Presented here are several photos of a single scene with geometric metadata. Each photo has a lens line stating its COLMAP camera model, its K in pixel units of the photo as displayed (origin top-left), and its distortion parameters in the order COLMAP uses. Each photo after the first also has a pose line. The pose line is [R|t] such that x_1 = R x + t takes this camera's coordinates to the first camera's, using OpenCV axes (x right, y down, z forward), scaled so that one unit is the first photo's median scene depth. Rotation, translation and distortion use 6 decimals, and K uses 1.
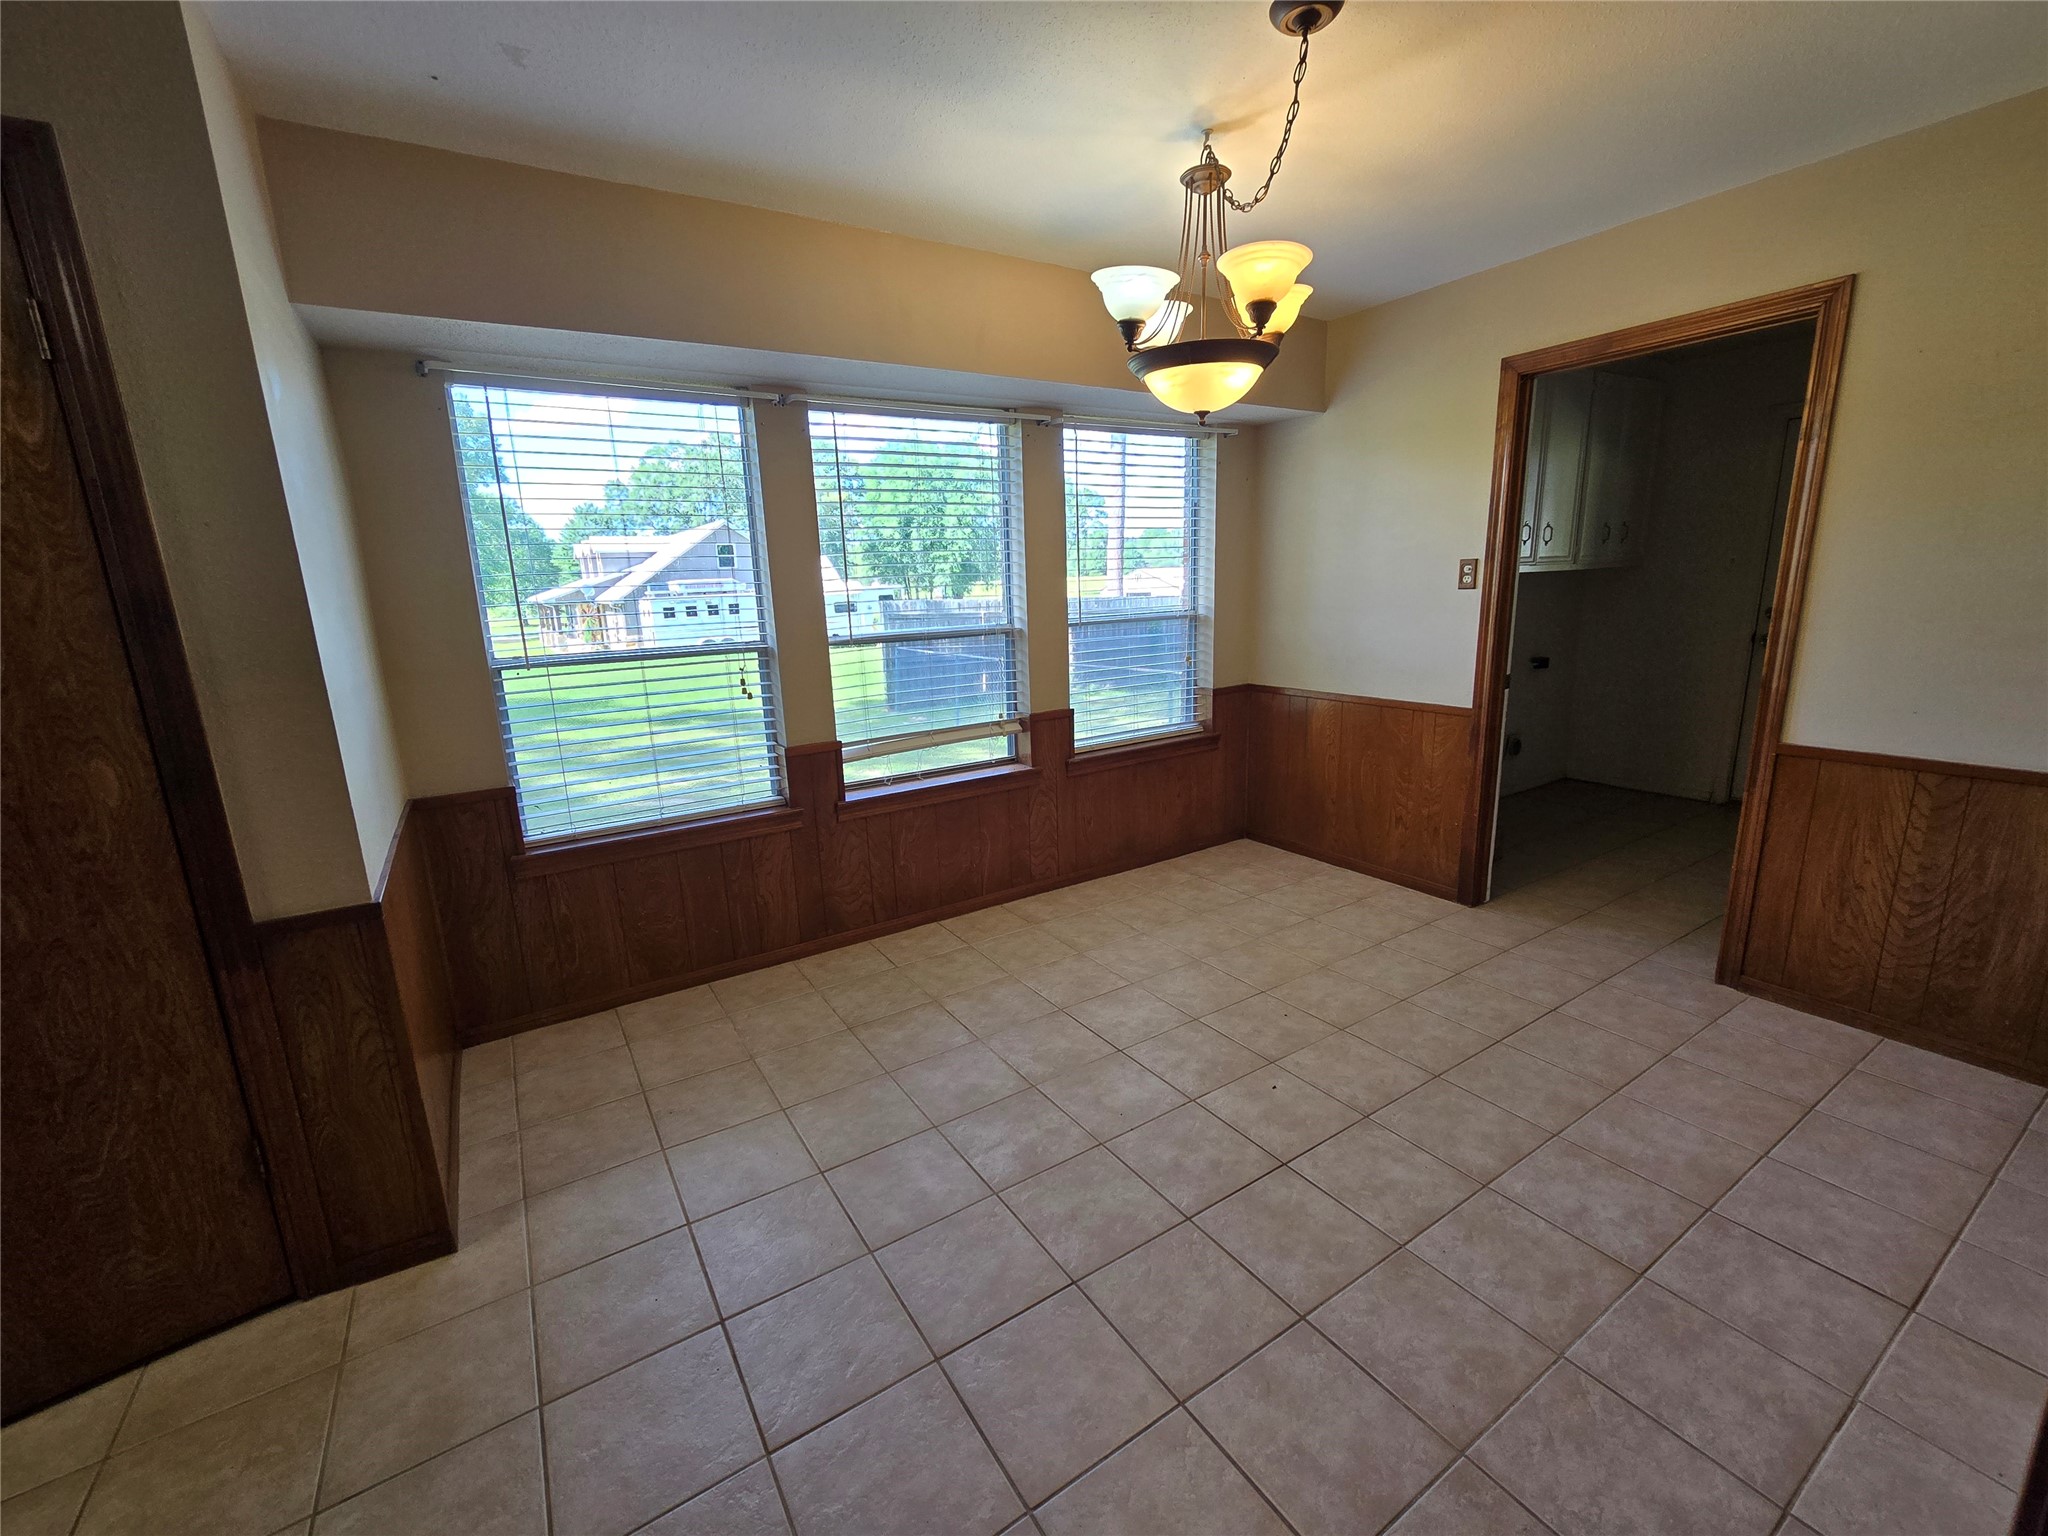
lens RADIAL K [[844.5, 0, 1019.5], [0, 844.5, 764.2], [0, 0, 1]] dist [-0.004080, 0.002048]
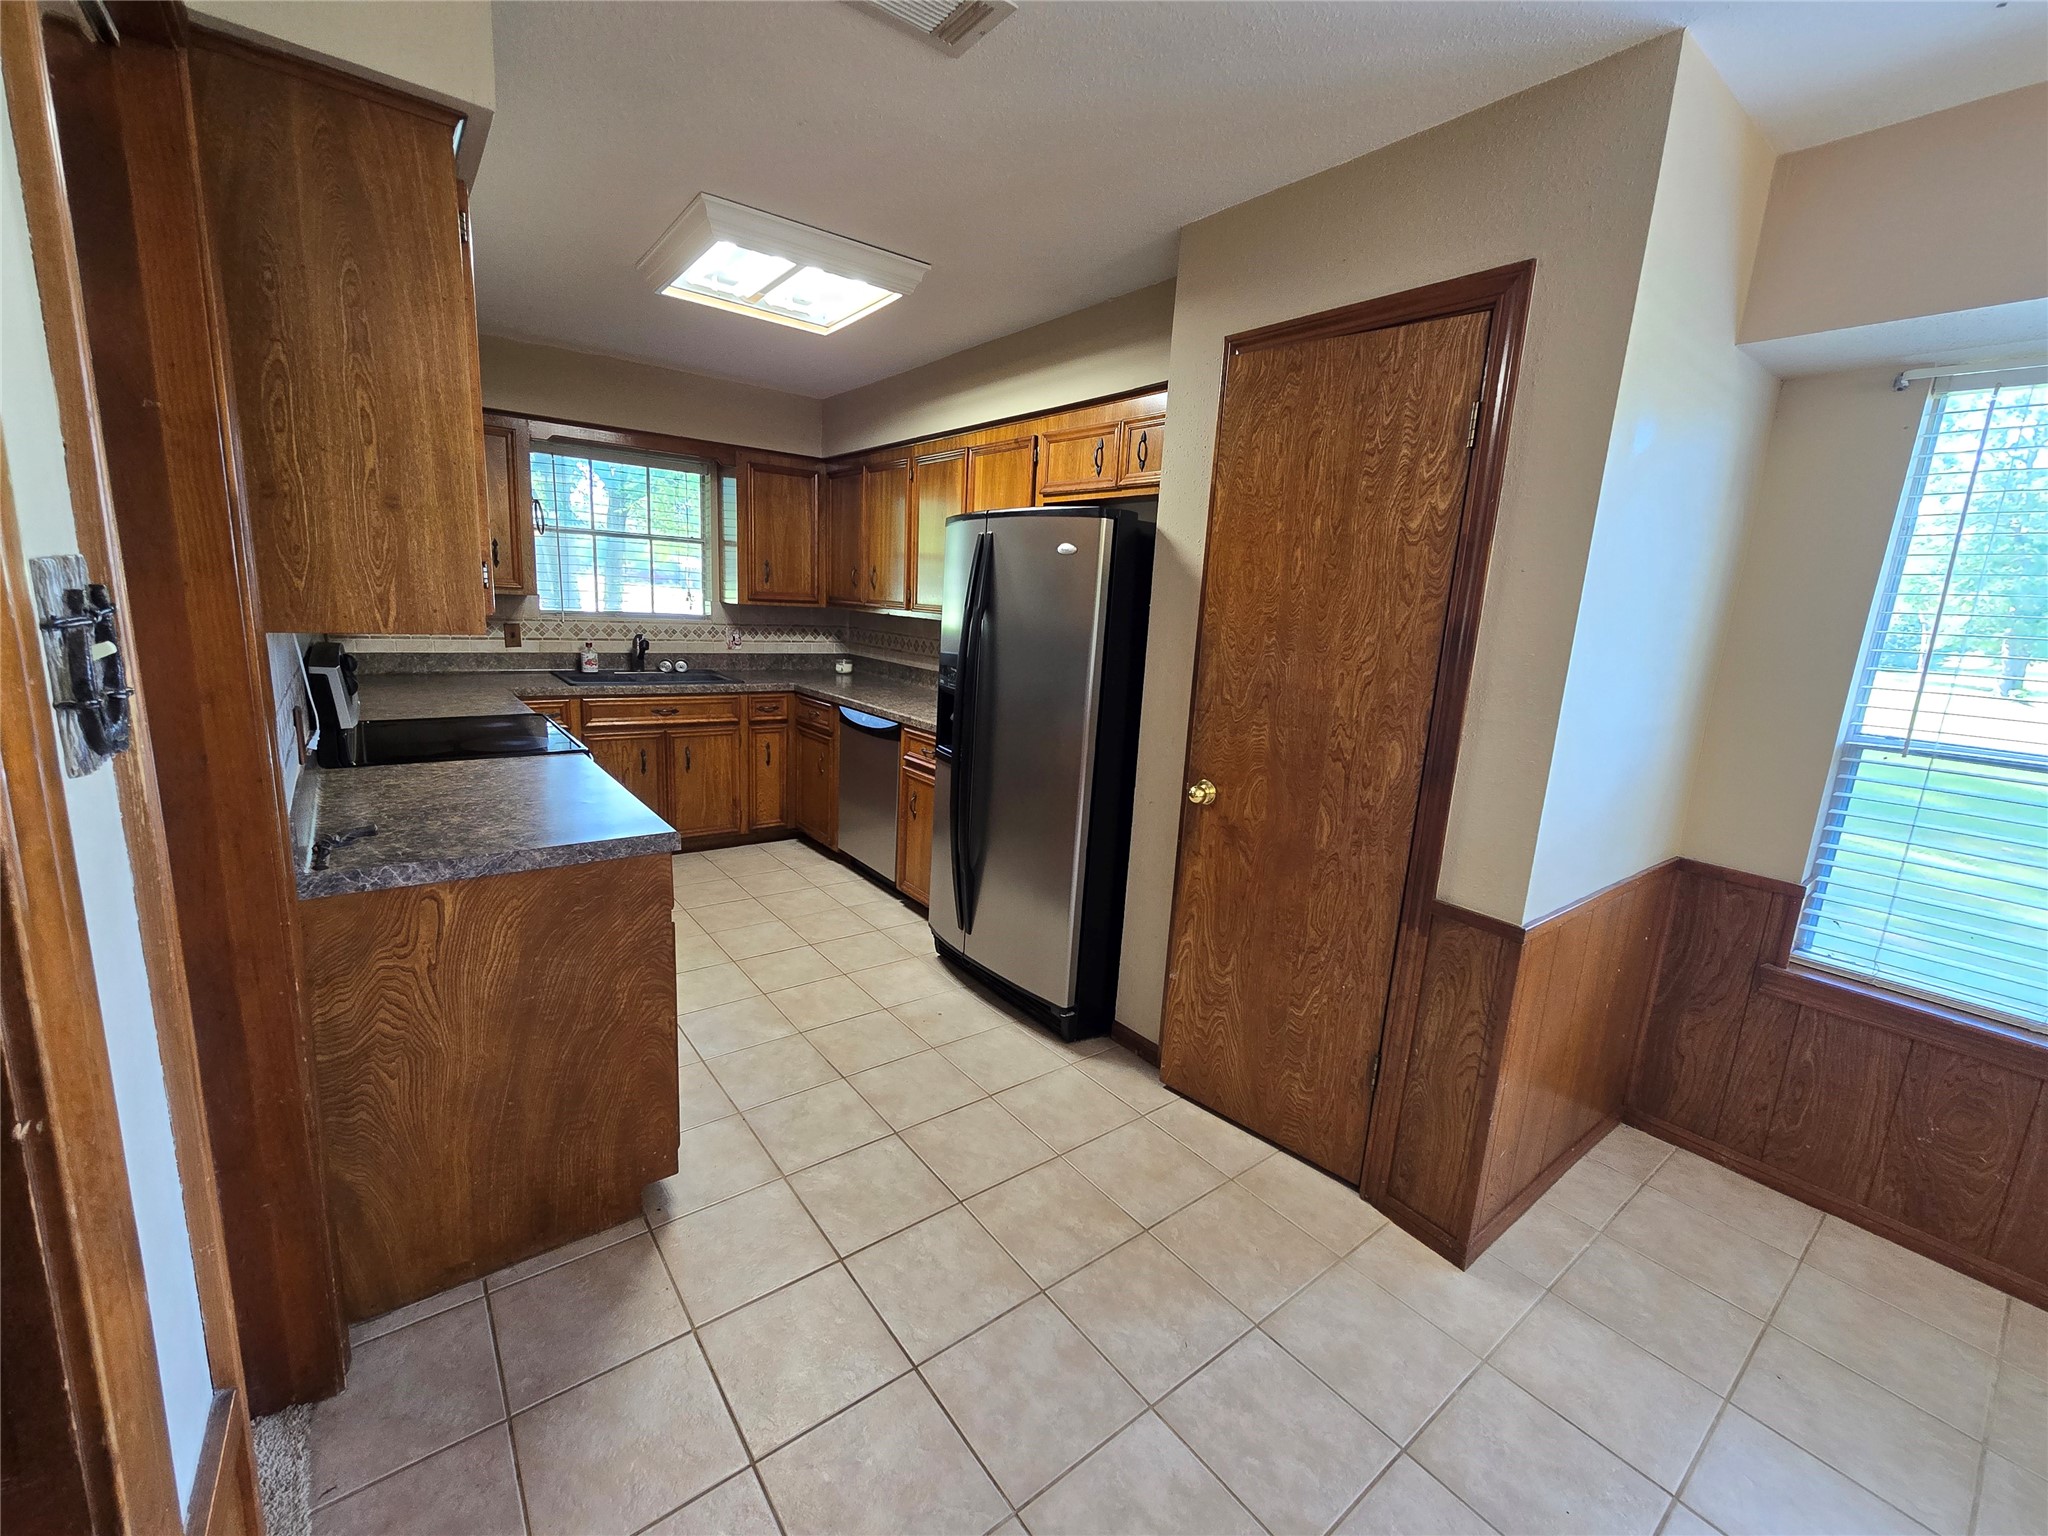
lens RADIAL K [[844.5, 0, 1023.5], [0, 844.5, 769.6], [0, 0, 1]] dist [-0.004080, 0.002048]
pose [[0.086267, 0.241411, -0.966581, 0.126769], [-0.271719, 0.939118, 0.210301, -0.063213], [0.958502, 0.244497, 0.146611, 0.177306]]
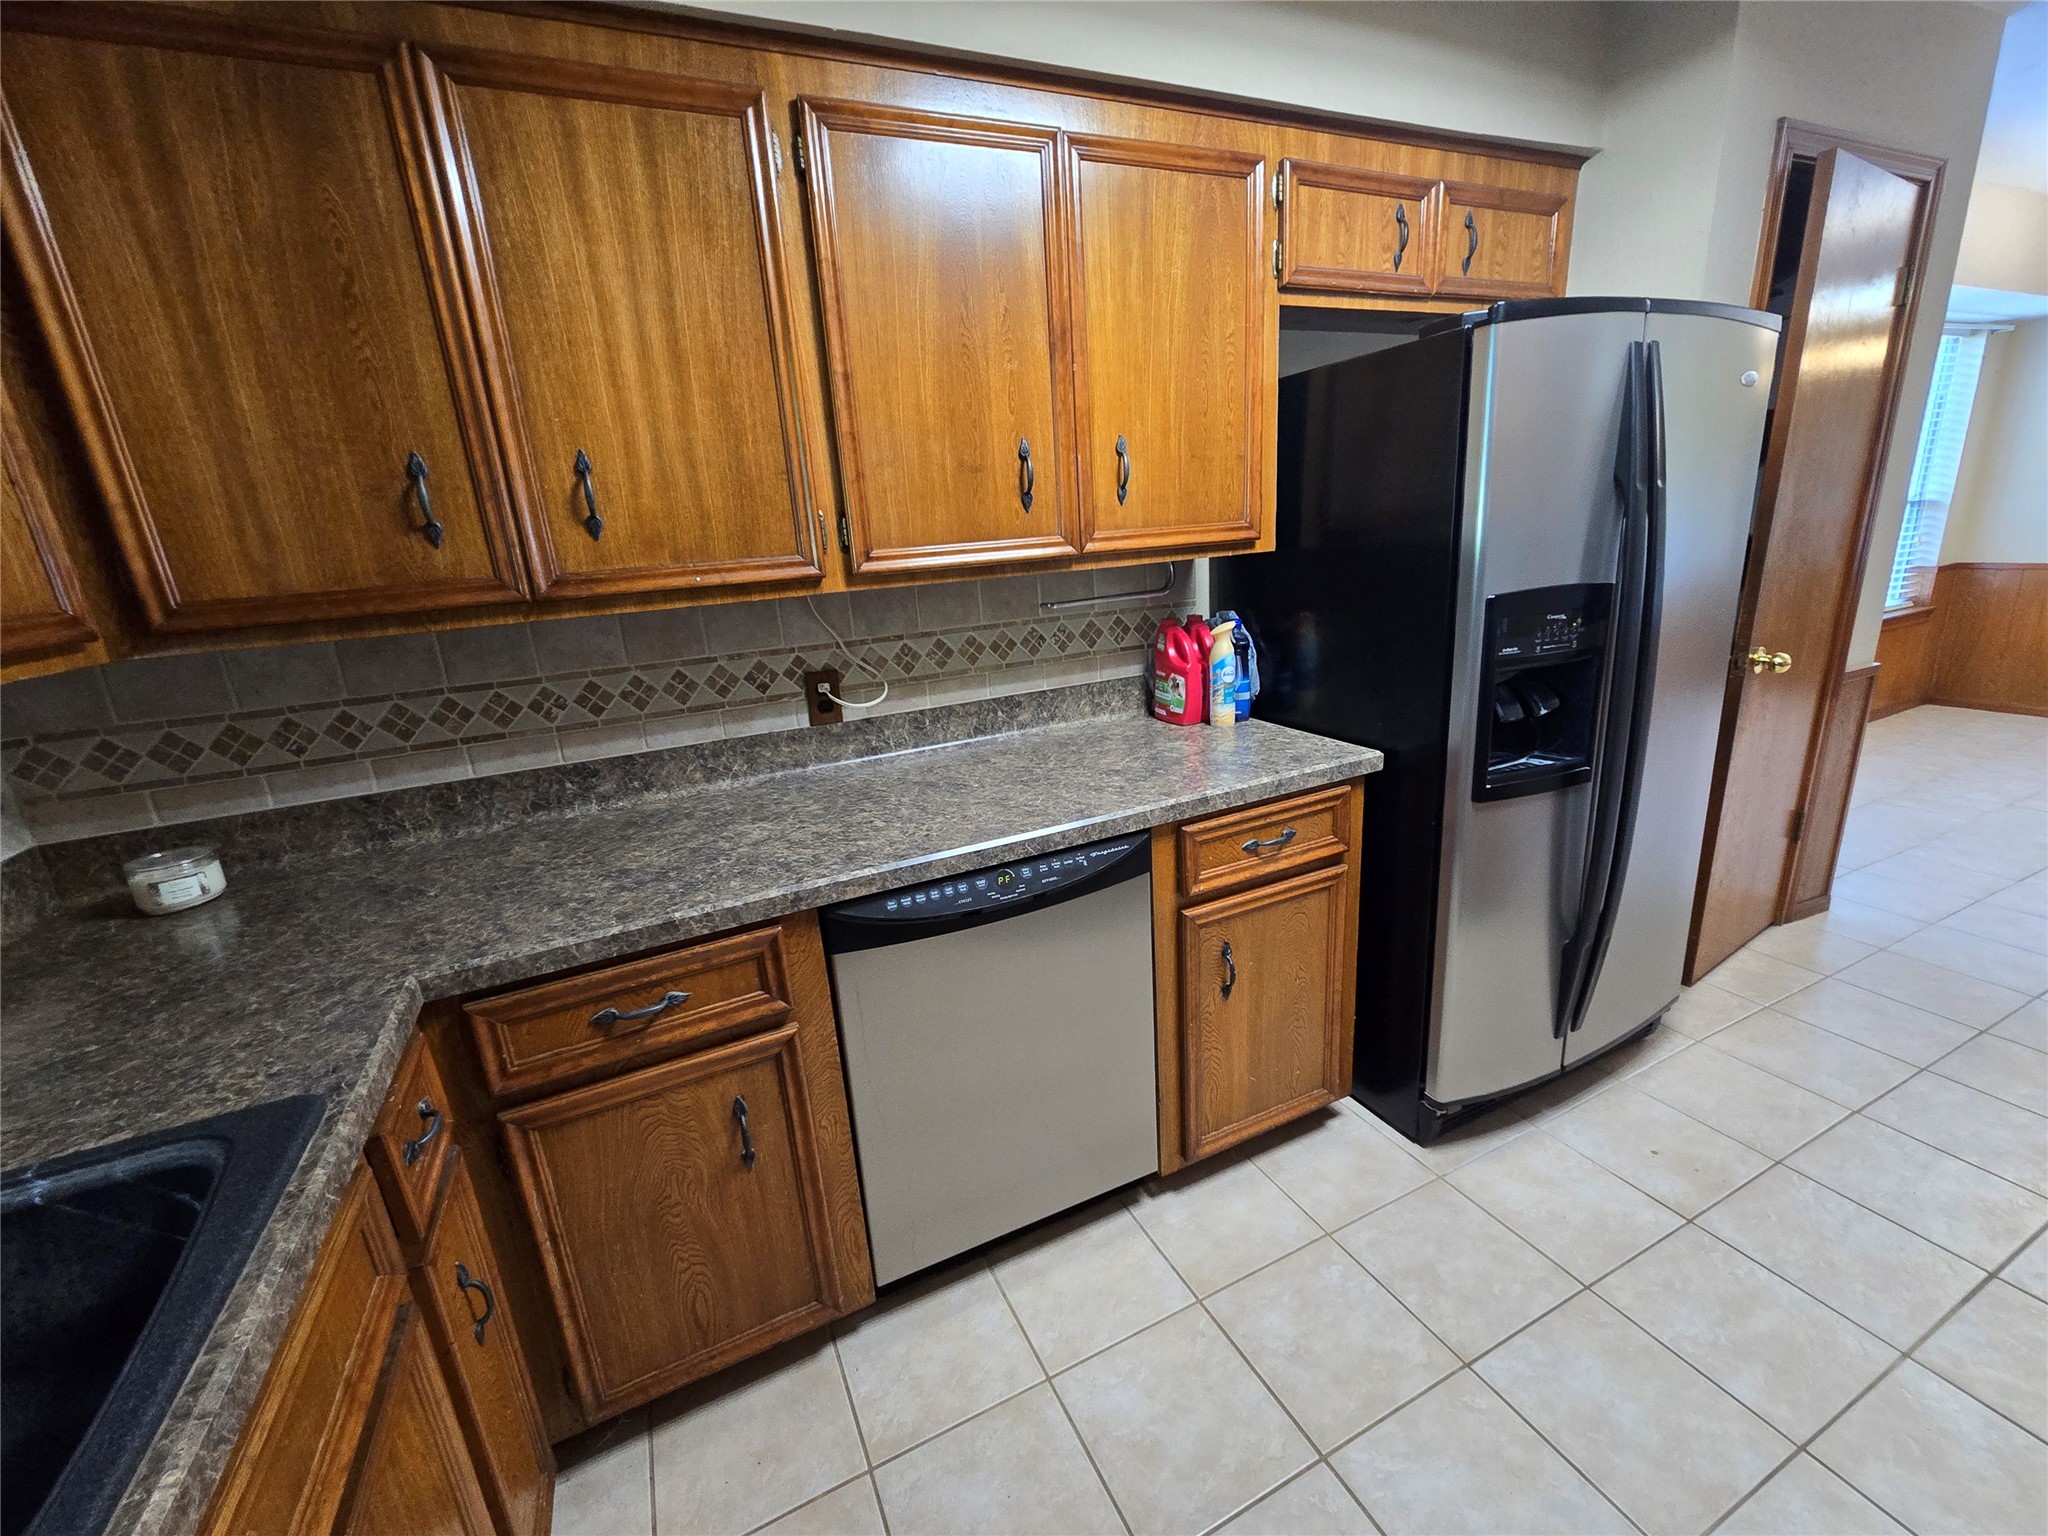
lens RADIAL K [[844.5, 0, 1023.5], [0, 844.5, 765.8], [0, 0, 1]] dist [-0.004080, 0.002048]
pose [[0.990184, 0.005475, -0.139661, -1.786167], [0.003665, 0.997872, 0.065100, 0.209613], [0.139720, -0.064973, 0.988057, -0.624073]]
